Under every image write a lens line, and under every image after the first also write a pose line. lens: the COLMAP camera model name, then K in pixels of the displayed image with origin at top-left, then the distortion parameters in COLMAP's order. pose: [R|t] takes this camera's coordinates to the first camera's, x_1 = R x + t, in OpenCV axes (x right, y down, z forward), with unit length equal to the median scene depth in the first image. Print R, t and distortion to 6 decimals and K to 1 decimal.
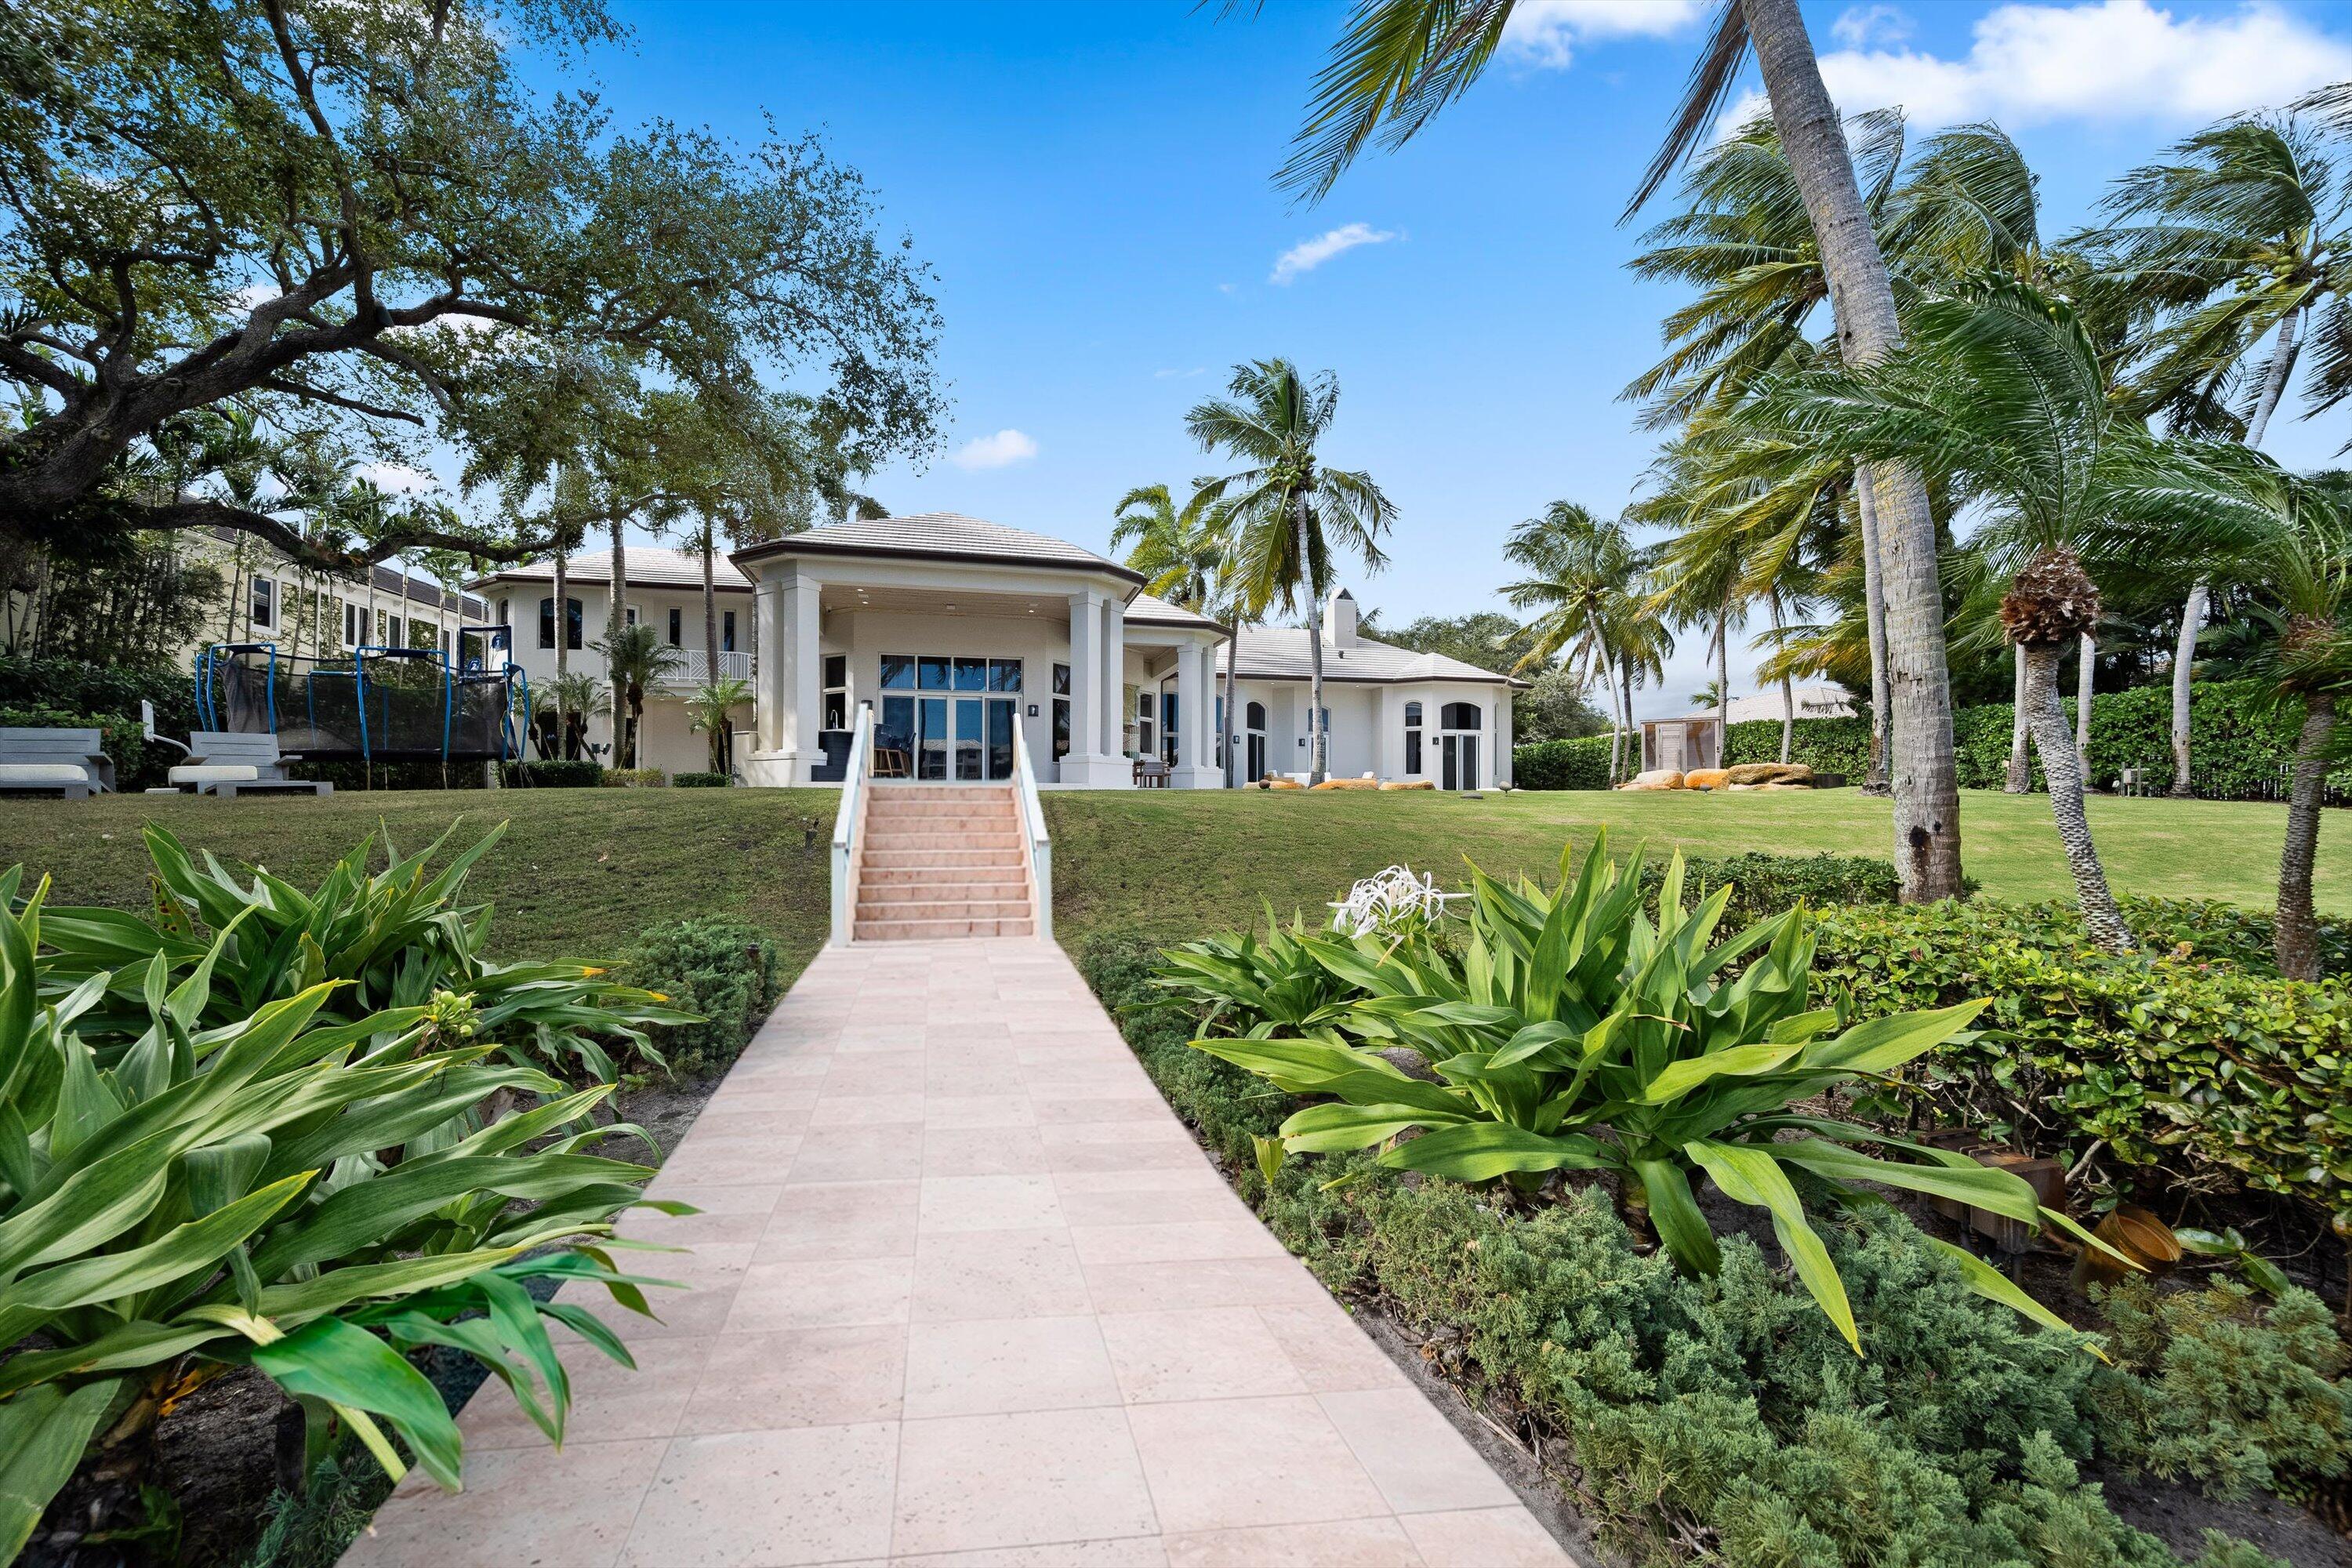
lens RADIAL K [[925.3, 0, 1171.6], [0, 925.3, 778.0], [0, 0, 1]] dist [-0.001163, -0.000109]
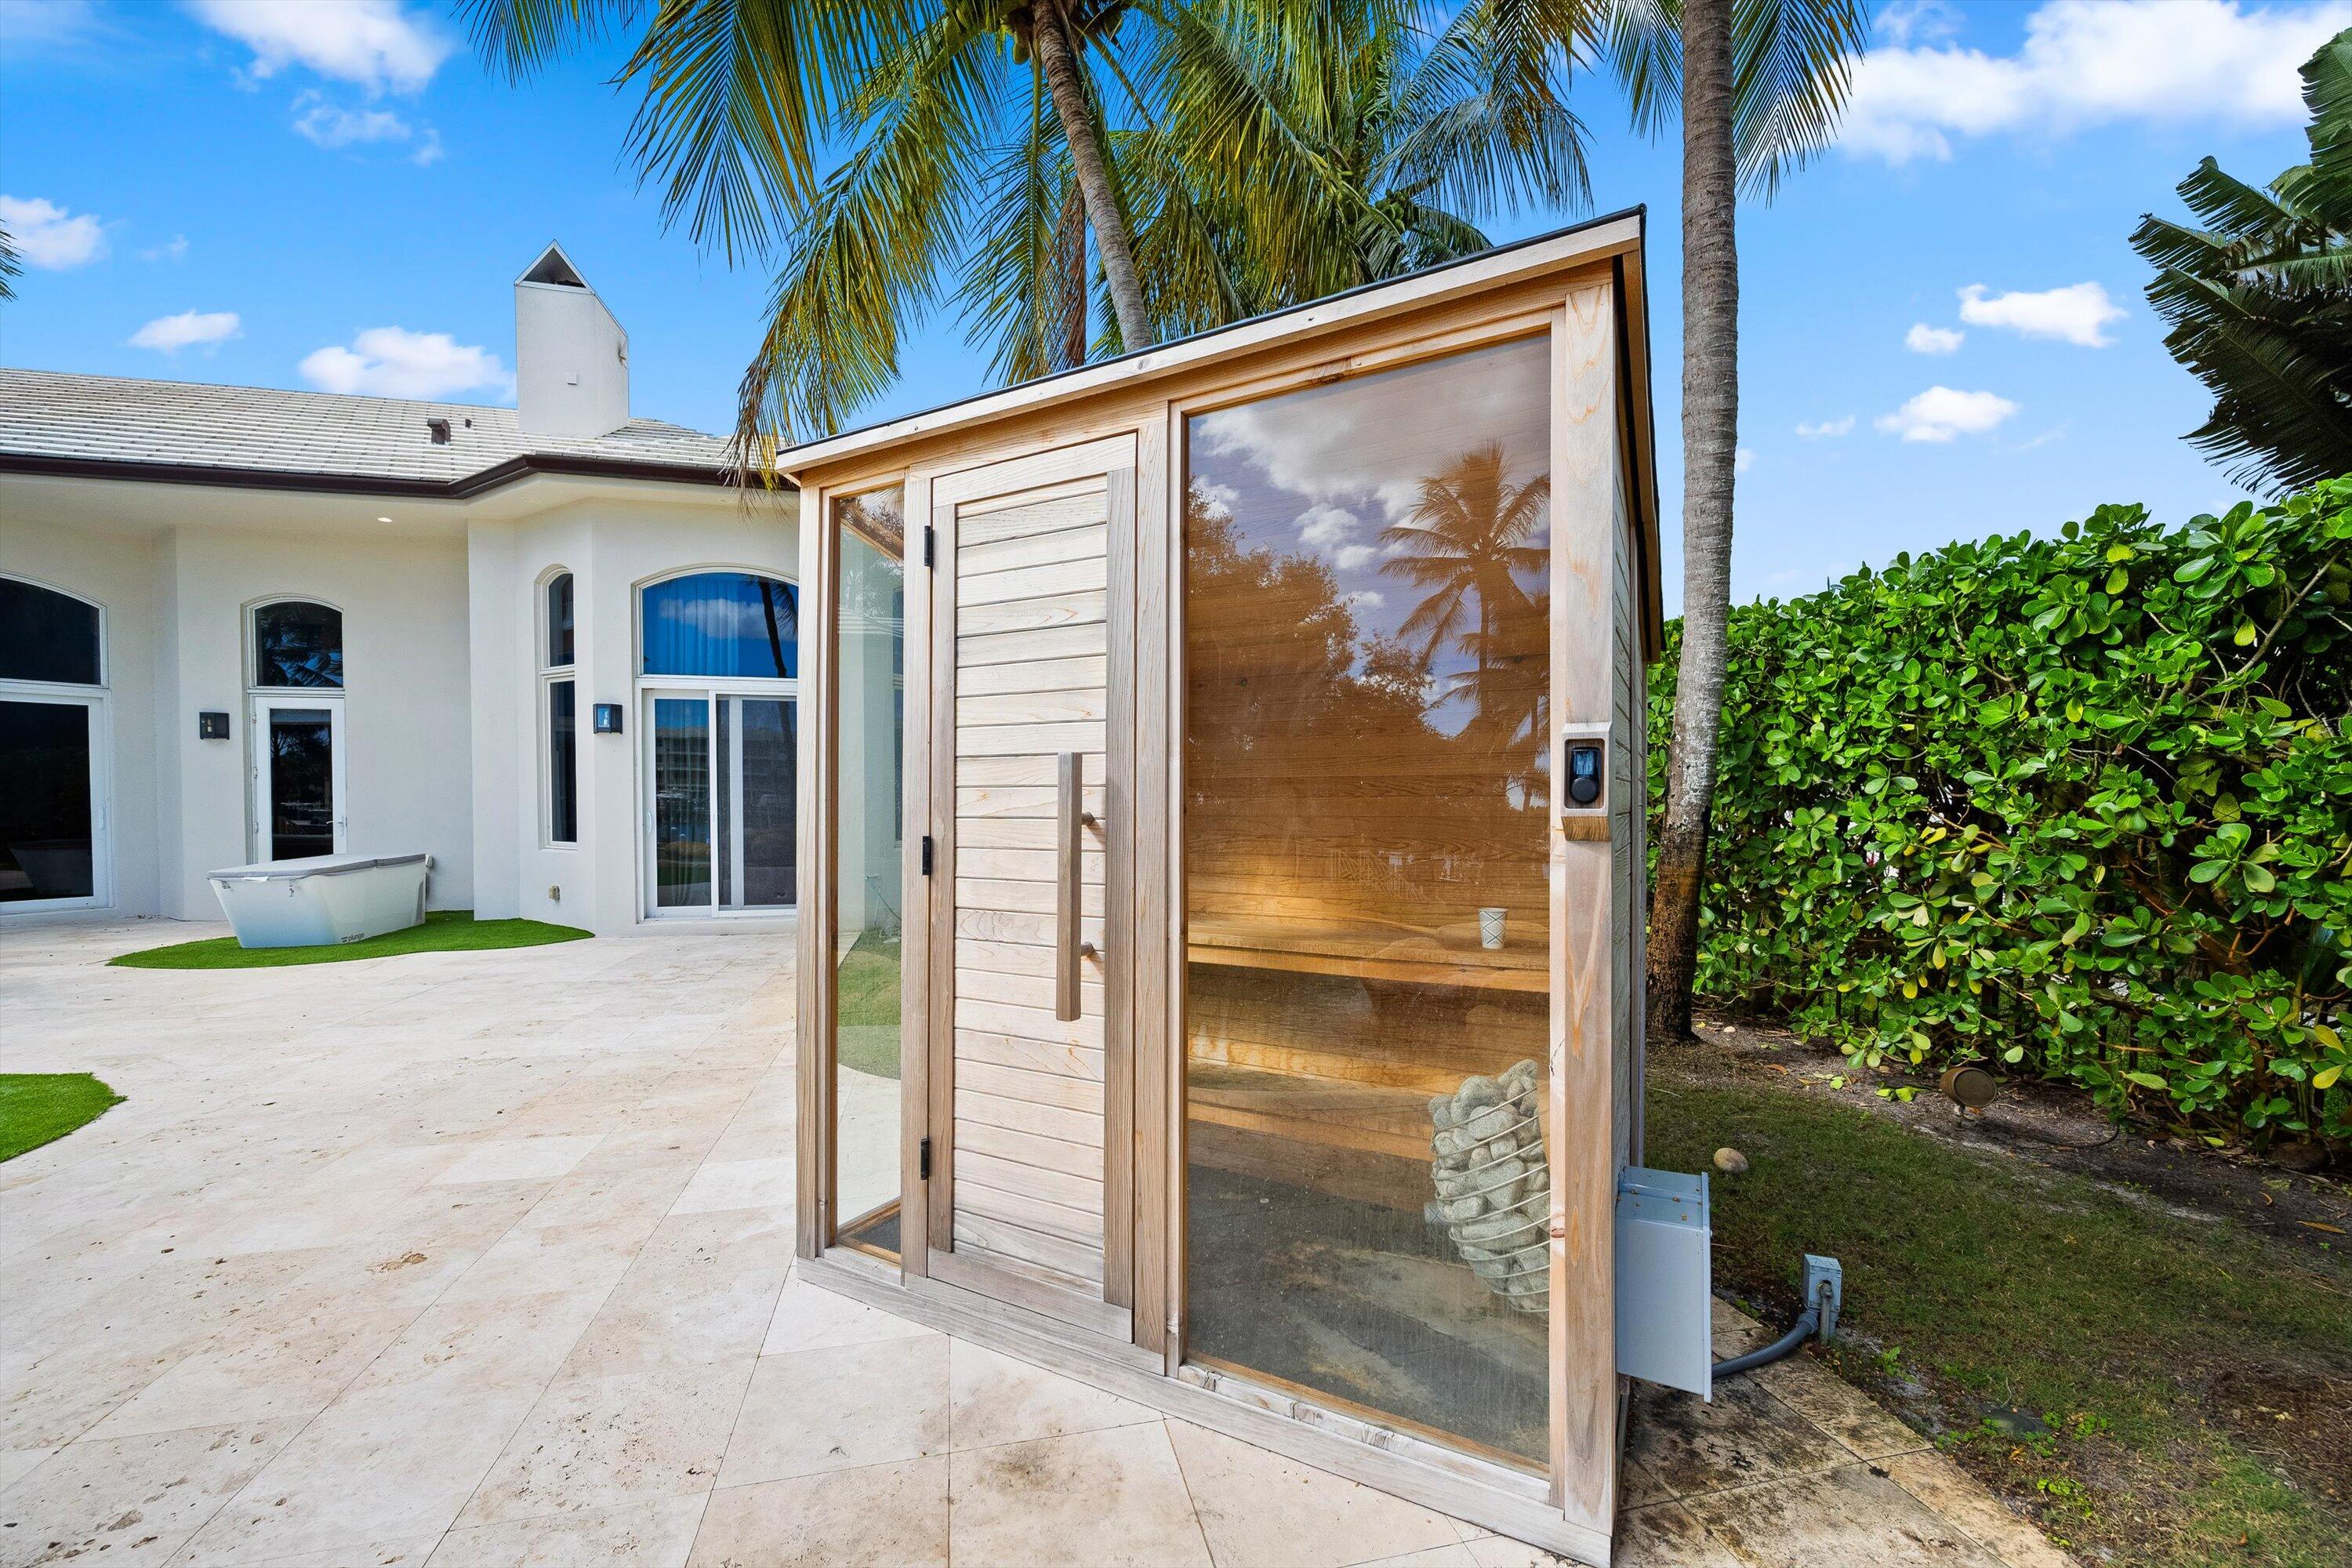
lens RADIAL K [[925.3, 0, 1171.6], [0, 925.3, 778.0], [0, 0, 1]] dist [-0.001163, -0.000109]
pose [[0.999990, 0.002130, -0.003900, 0.440634], [-0.002100, 0.999968, 0.007749, -0.025376], [0.003916, -0.007741, 0.999962, 0.734046]]
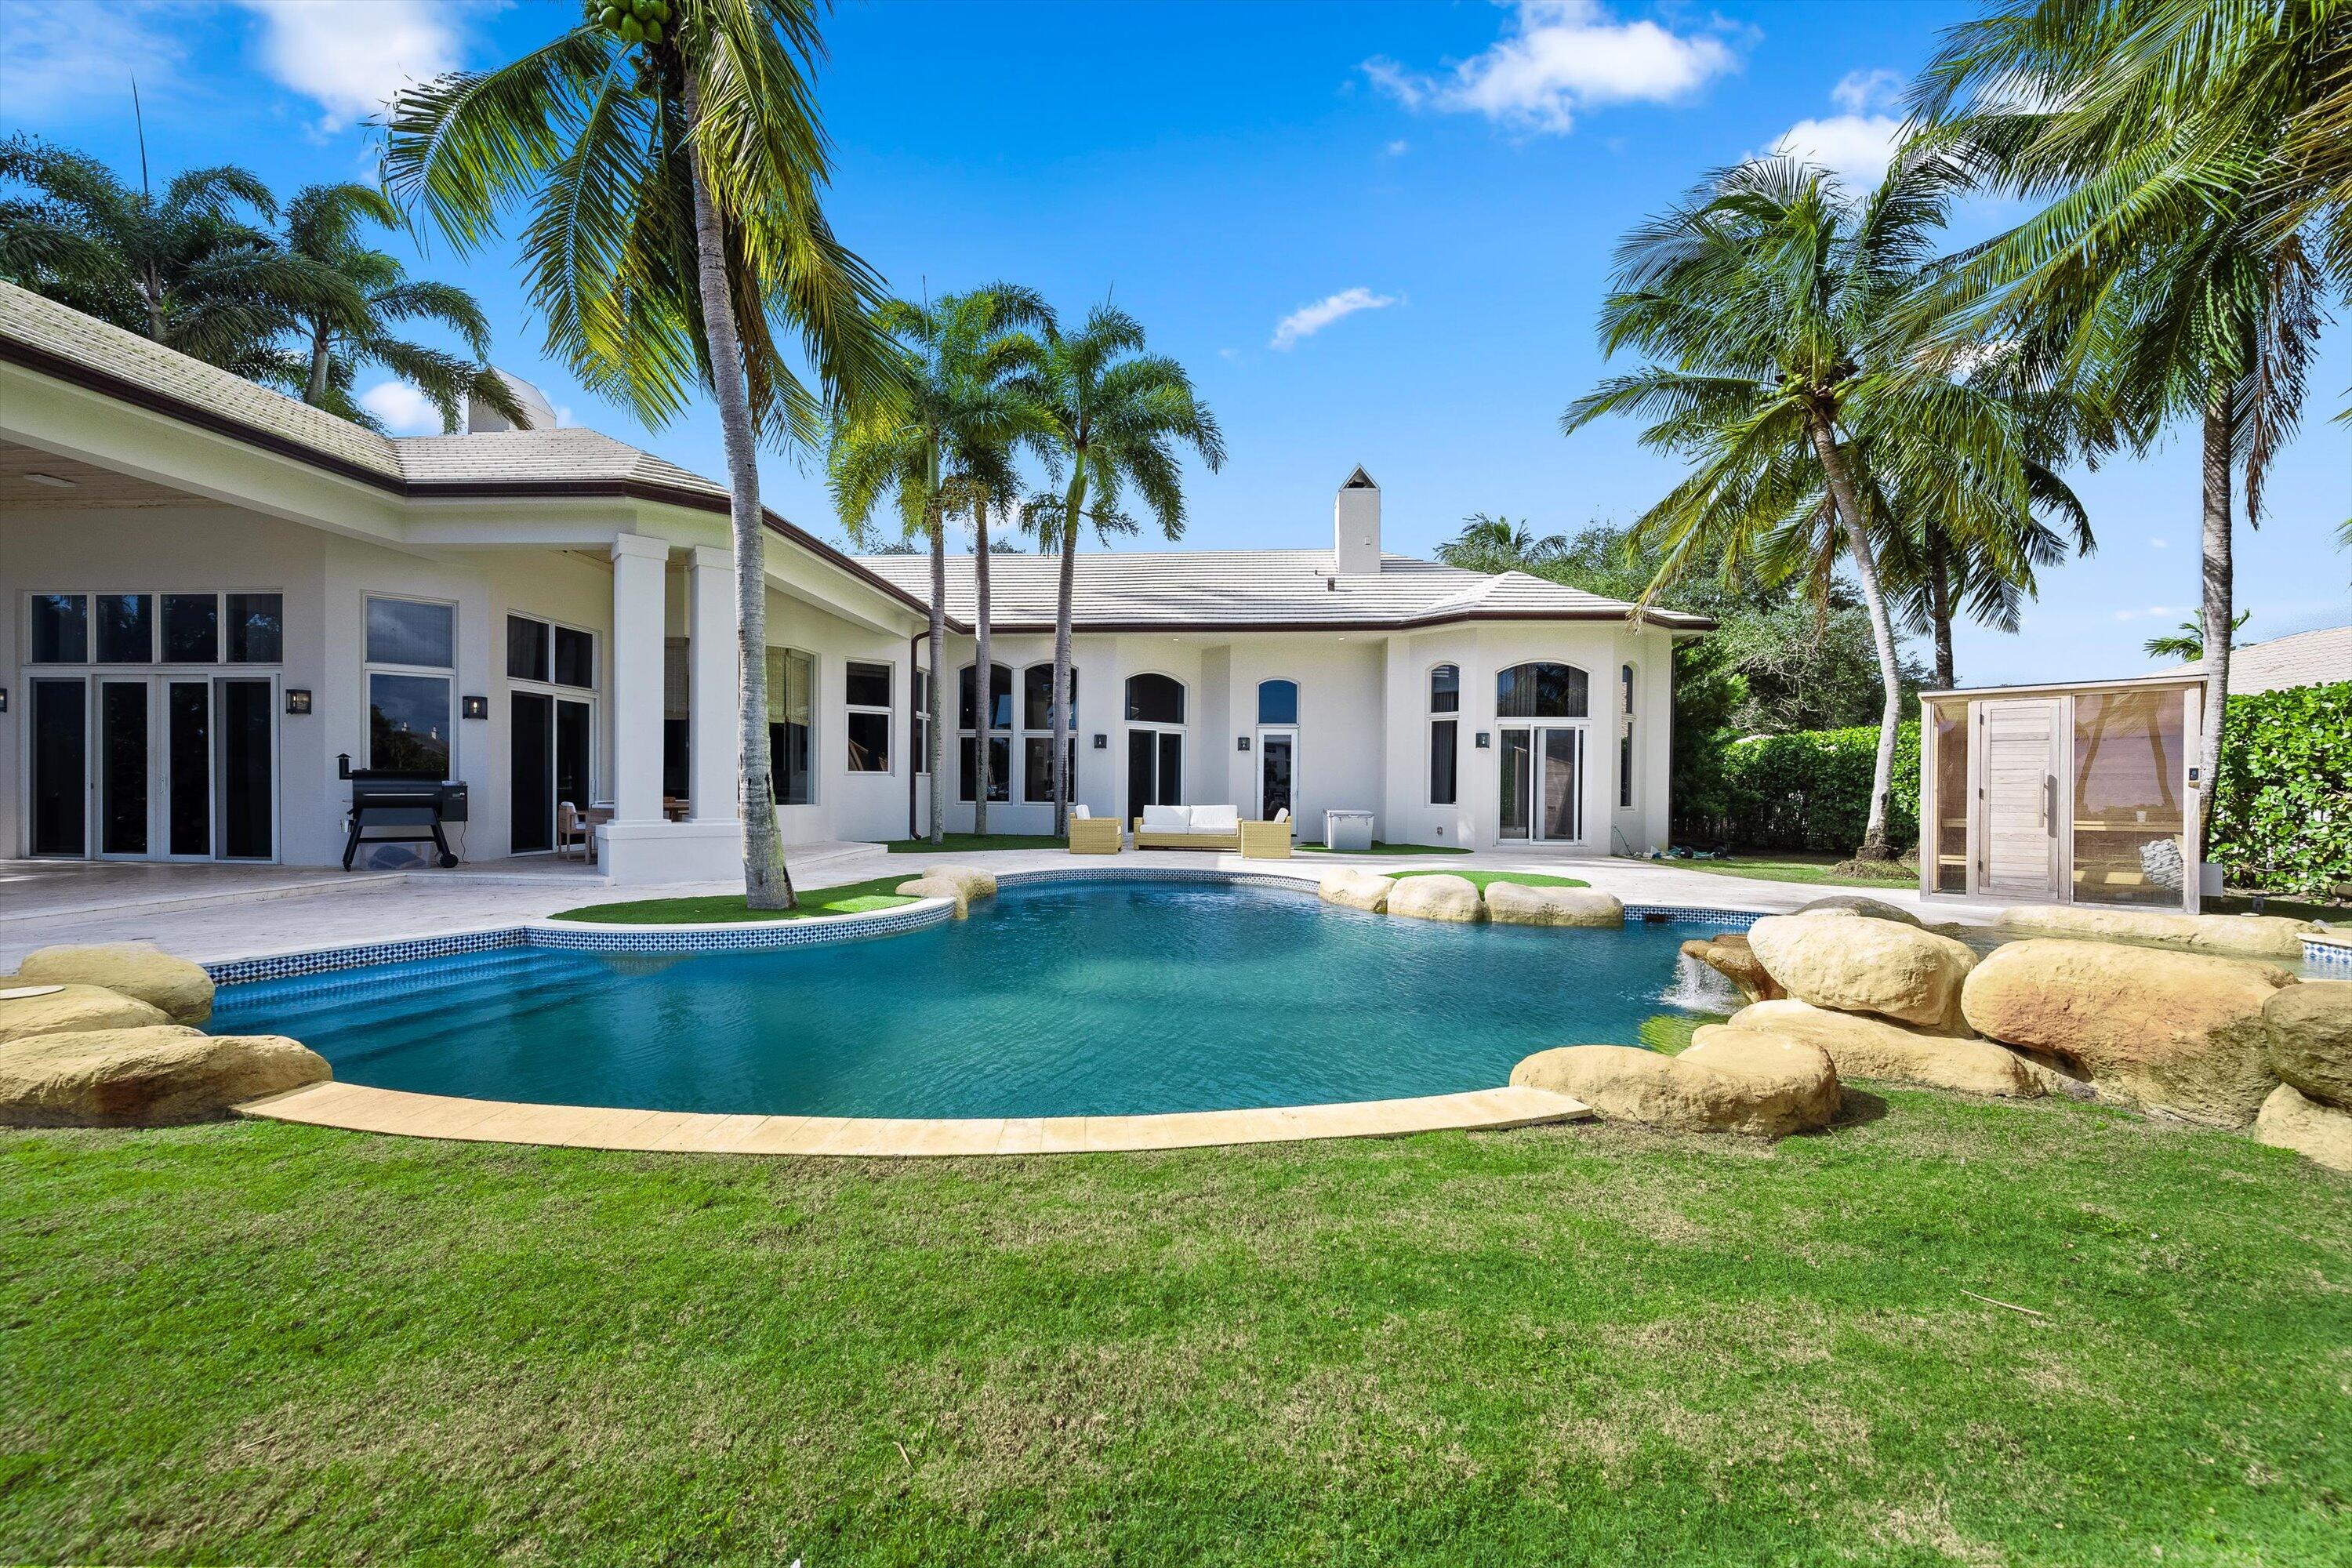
lens RADIAL K [[925.3, 0, 1171.6], [0, 925.3, 778.0], [0, 0, 1]] dist [-0.001163, -0.000109]
pose [[0.952140, 0.006530, -0.305591, 0.275106], [-0.000329, 0.999793, 0.020339, -0.029430], [0.305661, -0.019265, 0.951946, 0.459371]]
